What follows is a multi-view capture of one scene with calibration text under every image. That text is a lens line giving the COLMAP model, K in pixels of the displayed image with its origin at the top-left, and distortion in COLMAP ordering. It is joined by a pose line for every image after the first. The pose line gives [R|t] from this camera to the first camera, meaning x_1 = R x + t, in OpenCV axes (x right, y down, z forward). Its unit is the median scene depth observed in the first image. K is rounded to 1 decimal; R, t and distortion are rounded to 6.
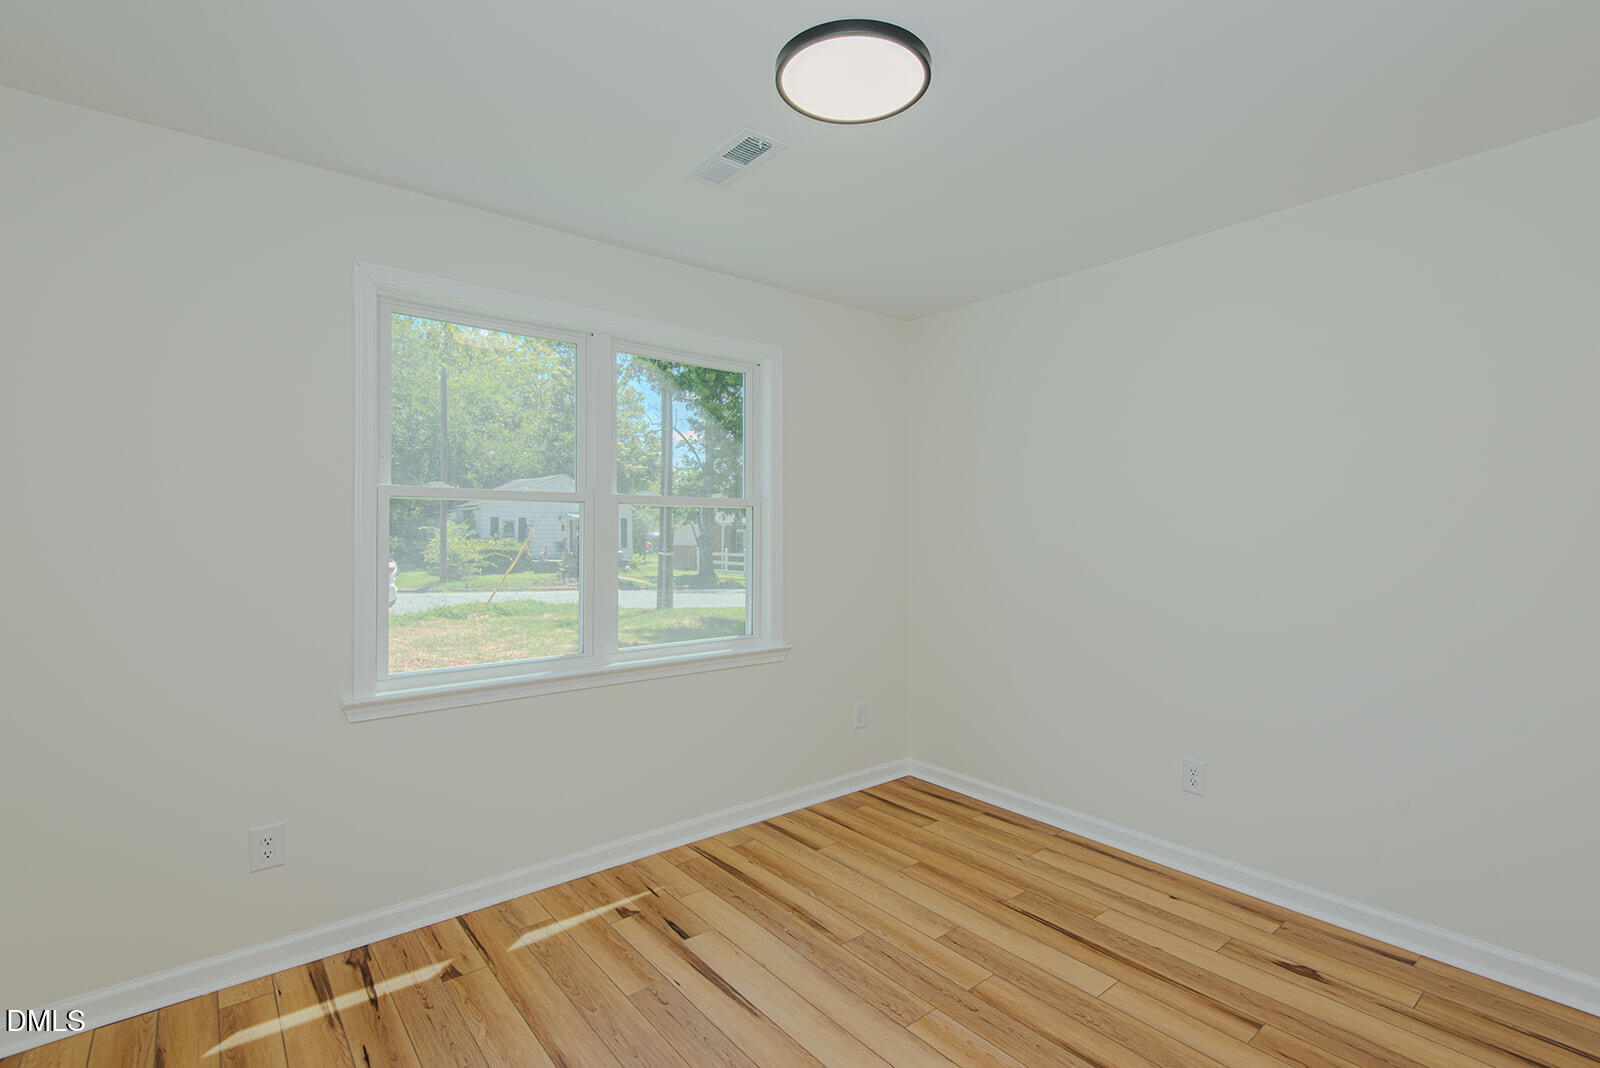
lens RADIAL K [[731.8, 0, 813.4], [0, 731.8, 530.4], [0, 0, 1]] dist [0.023090, -0.014435]
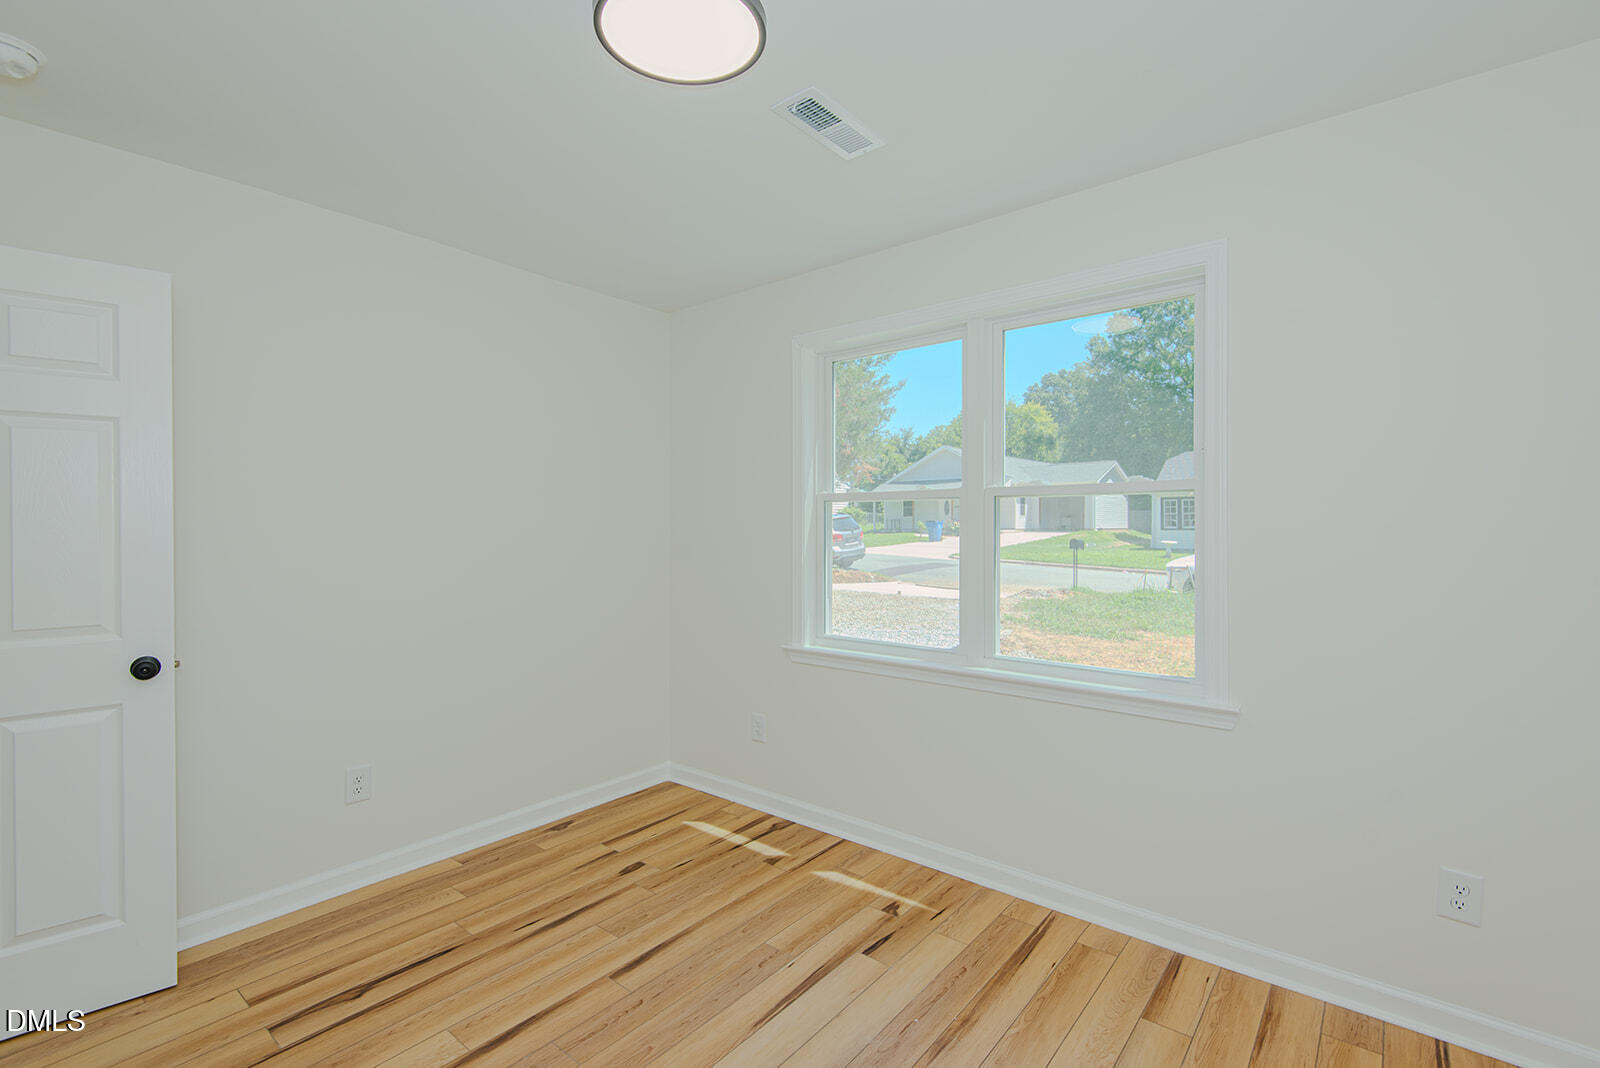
lens RADIAL K [[731.8, 0, 813.9], [0, 731.8, 532.4], [0, 0, 1]] dist [0.023090, -0.014435]
pose [[0.193557, 0.009603, -0.981042, 0.720437], [0.000551, 0.999951, 0.009897, -0.002074], [0.981089, -0.002456, 0.193543, 0.724296]]
